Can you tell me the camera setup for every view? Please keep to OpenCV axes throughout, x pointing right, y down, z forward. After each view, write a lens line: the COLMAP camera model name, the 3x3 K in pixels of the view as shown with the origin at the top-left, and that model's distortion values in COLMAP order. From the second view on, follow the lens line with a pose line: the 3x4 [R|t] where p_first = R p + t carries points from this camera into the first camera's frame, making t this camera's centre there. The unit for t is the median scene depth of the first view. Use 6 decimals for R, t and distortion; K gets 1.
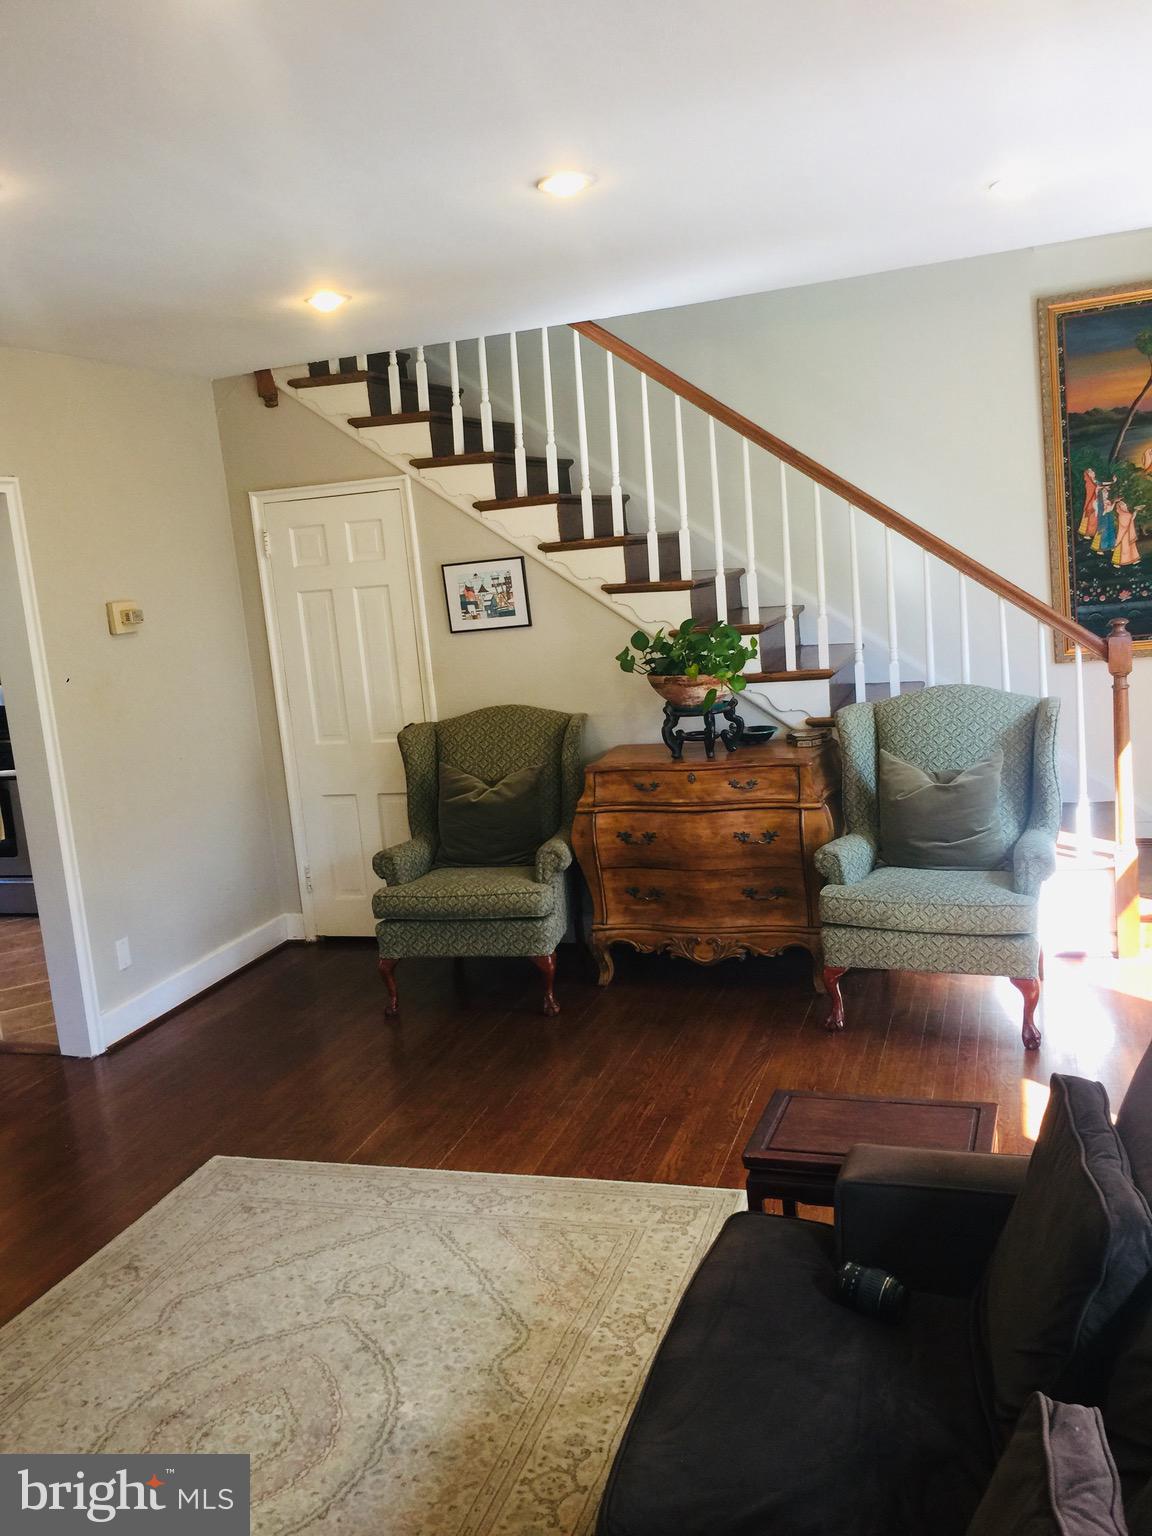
lens RADIAL K [[1323.4, 0, 576.0], [0, 1323.4, 768.0], [0, 0, 1]] dist [0.075695, -0.126712]
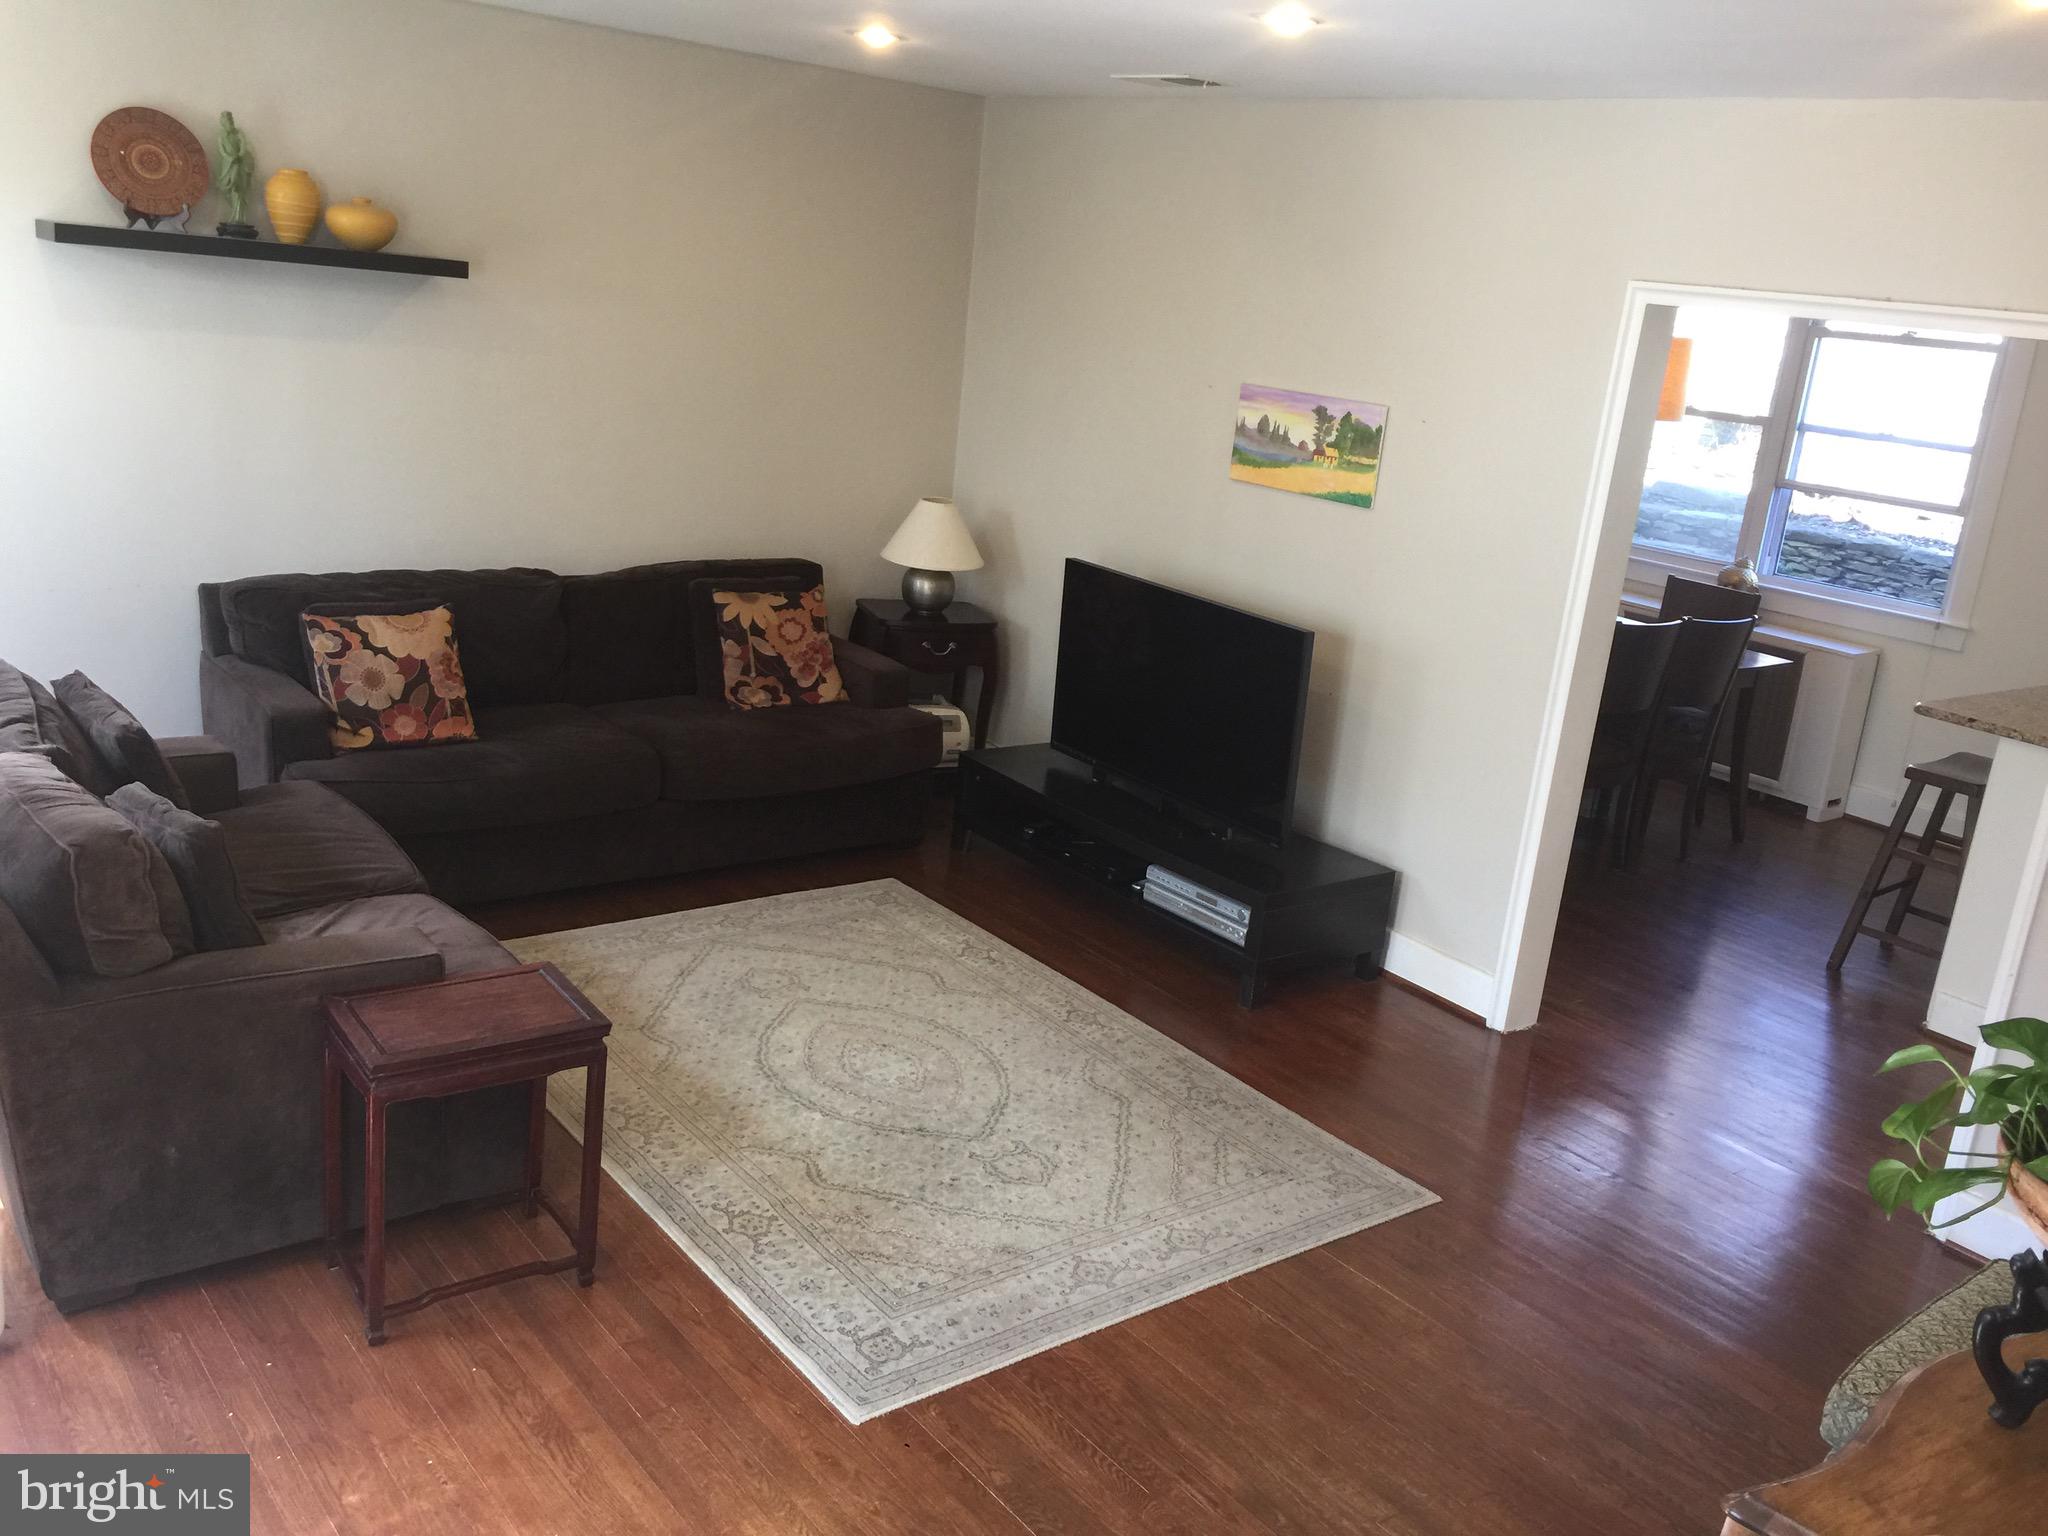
lens RADIAL K [[1764.5, 0, 1024.0], [0, 1764.5, 768.0], [0, 0, 1]] dist [0.075695, -0.126712]
pose [[-0.564015, 0.261690, -0.783202, 0.492757], [-0.183142, 0.885194, 0.427657, -0.266241], [0.805200, 0.384642, -0.451336, 0.937795]]
